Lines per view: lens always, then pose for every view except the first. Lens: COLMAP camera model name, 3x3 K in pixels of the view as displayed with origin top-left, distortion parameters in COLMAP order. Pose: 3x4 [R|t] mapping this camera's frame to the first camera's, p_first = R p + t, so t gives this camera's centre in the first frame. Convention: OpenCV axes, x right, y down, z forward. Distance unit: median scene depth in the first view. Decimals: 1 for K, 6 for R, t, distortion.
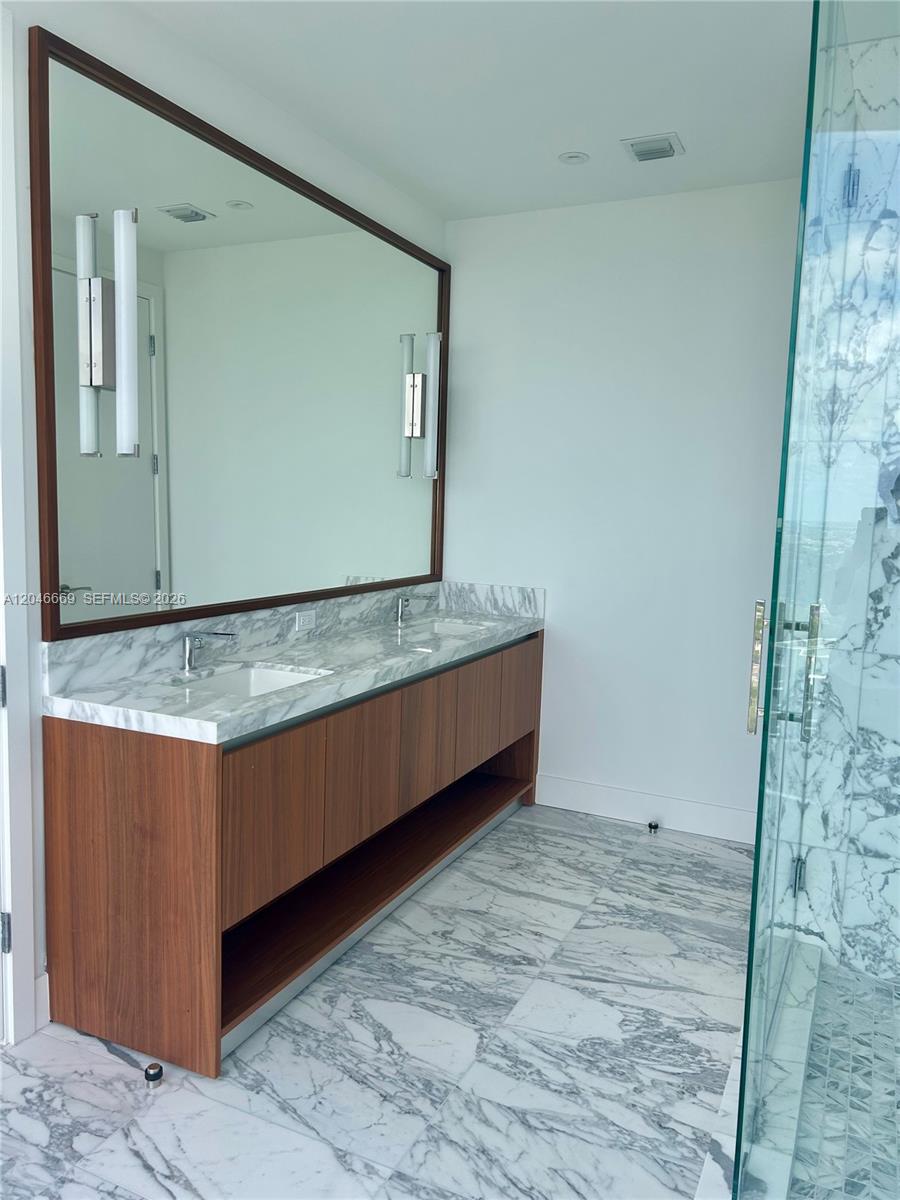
lens RADIAL K [[892.8, 0, 449.4], [0, 892.8, 604.9], [0, 0, 1]] dist [0.008297, -0.016622]
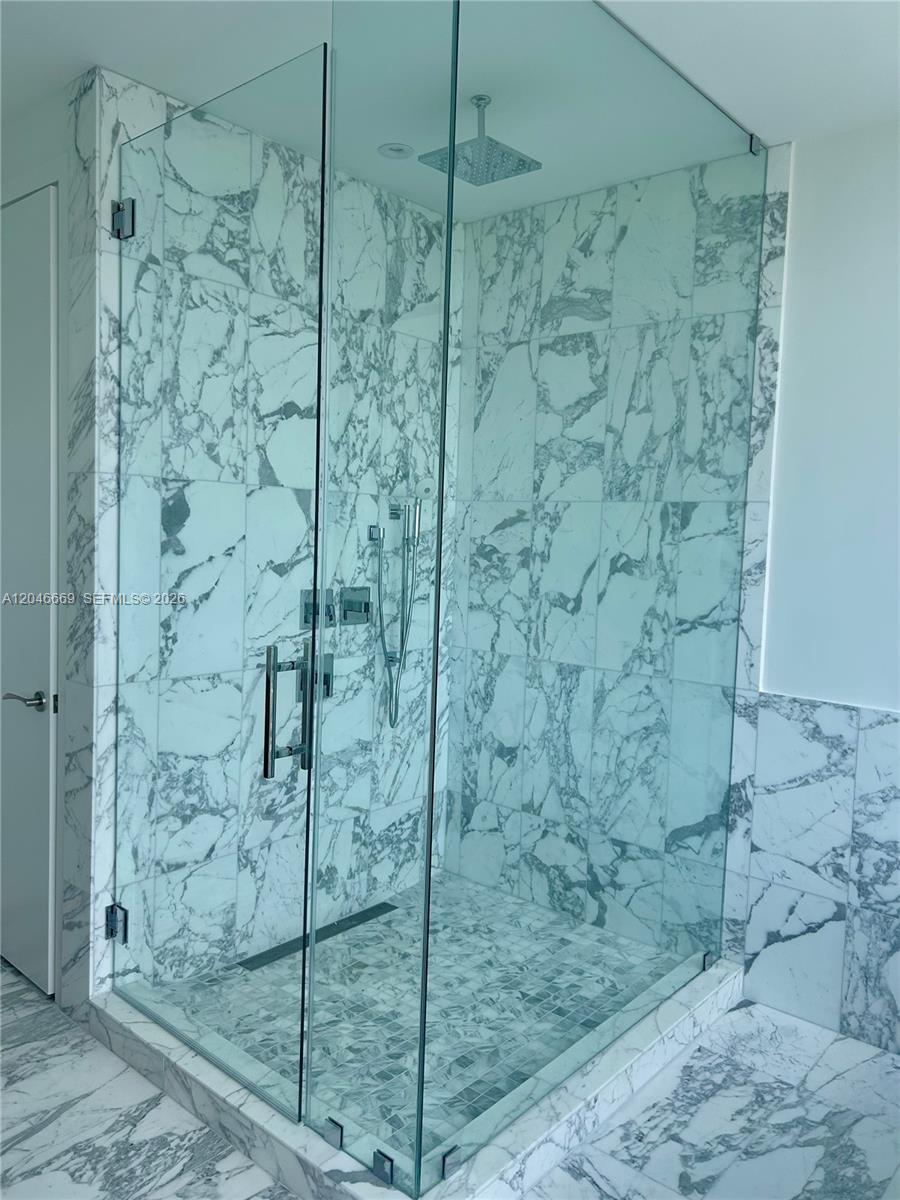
lens RADIAL K [[892.8, 0, 450.1], [0, 892.8, 592.3], [0, 0, 1]] dist [0.008297, -0.016622]
pose [[0.260900, -0.088702, 0.961282, -0.436159], [0.081278, 0.994252, 0.069684, -0.092932], [-0.961938, 0.059951, 0.266610, 0.397648]]
